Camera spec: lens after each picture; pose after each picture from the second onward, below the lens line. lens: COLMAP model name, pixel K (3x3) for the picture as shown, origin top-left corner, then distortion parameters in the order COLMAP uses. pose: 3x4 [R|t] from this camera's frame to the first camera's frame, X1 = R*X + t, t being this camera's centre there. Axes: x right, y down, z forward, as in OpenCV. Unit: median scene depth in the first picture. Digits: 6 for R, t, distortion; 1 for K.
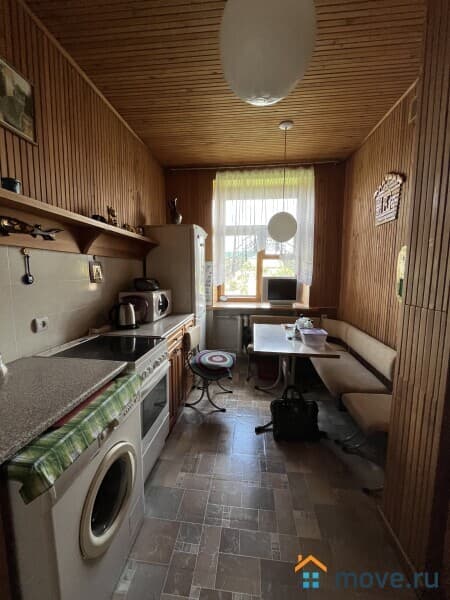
lens RADIAL K [[243.1, 0, 226.6], [0, 243.1, 298.2], [0, 0, 1]] dist [-0.001031, -0.000169]
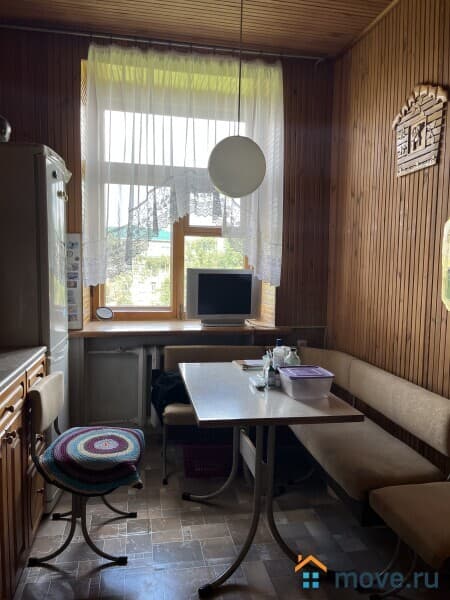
lens RADIAL K [[450.9, 0, 226.0], [0, 450.9, 302.7], [0, 0, 1]] dist [0.058507, -0.077814]
pose [[0.955057, -0.007555, 0.296326, -0.075268], [0.017024, 0.999423, -0.029387, 0.015515], [-0.295933, 0.033111, 0.954635, 0.128385]]
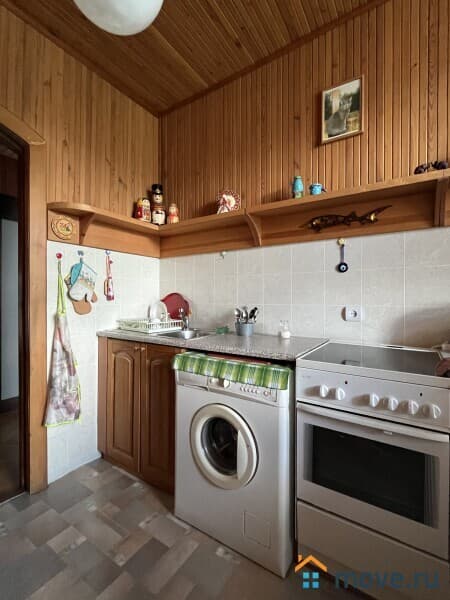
lens RADIAL K [[276.0, 0, 225.1], [0, 276.0, 297.6], [0, 0, 1]] dist [-0.003141, -0.000086]
pose [[-0.458425, -0.017131, -0.888568, 0.279369], [-0.105211, 0.993830, 0.035119, 0.037265], [0.882484, 0.109587, -0.457398, 0.662061]]
